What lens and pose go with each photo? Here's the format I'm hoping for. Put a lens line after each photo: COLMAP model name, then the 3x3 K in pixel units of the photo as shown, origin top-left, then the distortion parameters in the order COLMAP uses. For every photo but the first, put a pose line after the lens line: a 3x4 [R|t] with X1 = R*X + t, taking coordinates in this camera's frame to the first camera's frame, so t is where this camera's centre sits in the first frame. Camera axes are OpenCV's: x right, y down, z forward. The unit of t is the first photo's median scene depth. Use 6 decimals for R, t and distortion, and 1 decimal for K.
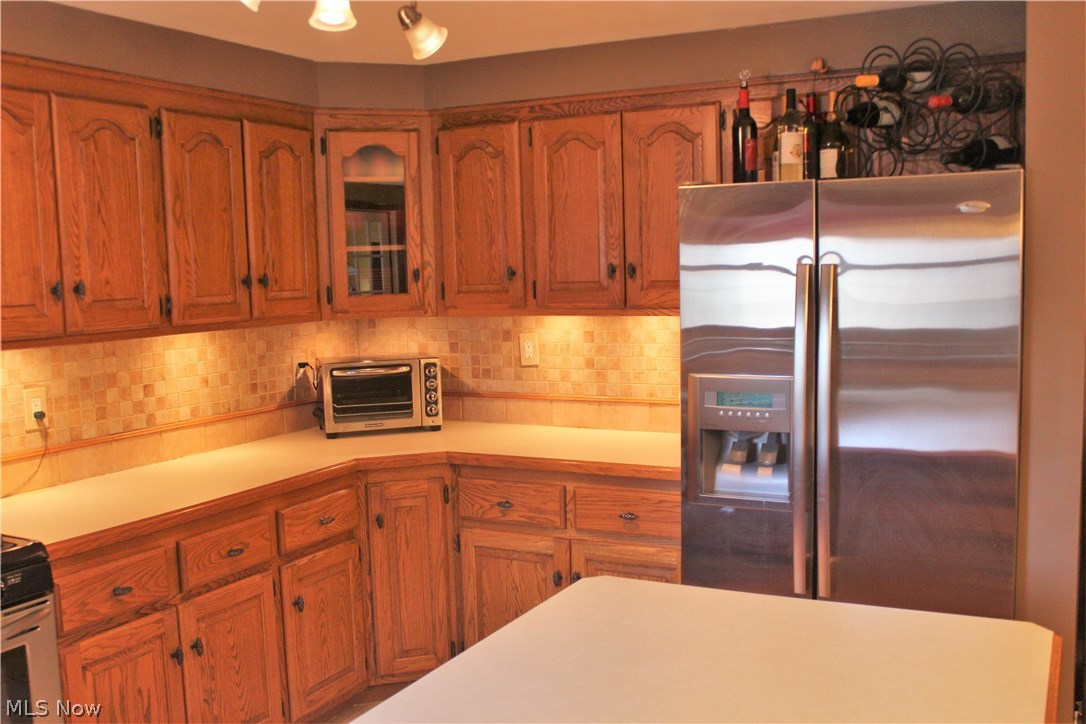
lens RADIAL K [[1085.3, 0, 543.3], [0, 1085.3, 380.0], [0, 0, 1]] dist [-0.123317, 0.123226]
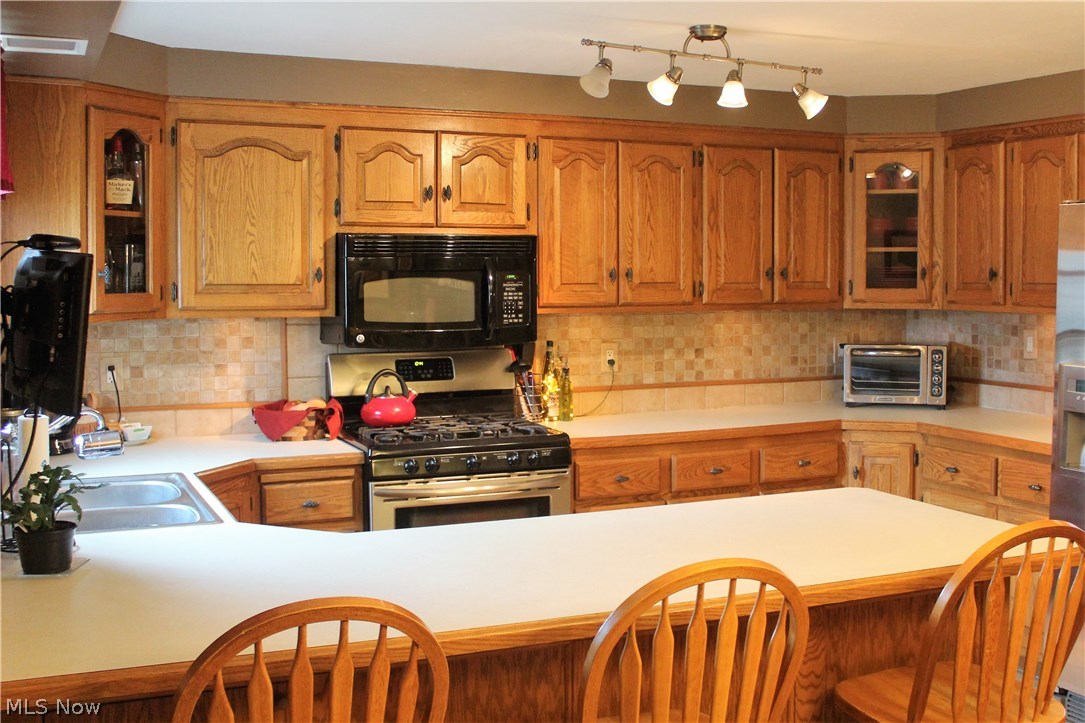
lens RADIAL K [[1239.9, 0, 542.5], [0, 1239.9, 361.5], [0, 0, 1]] dist [-0.169351, 0.161458]
pose [[0.778164, 0.069176, -0.624240, 0.430827], [-0.082102, 0.996591, 0.008092, 0.023389], [0.622671, 0.044955, 0.781191, -0.310096]]
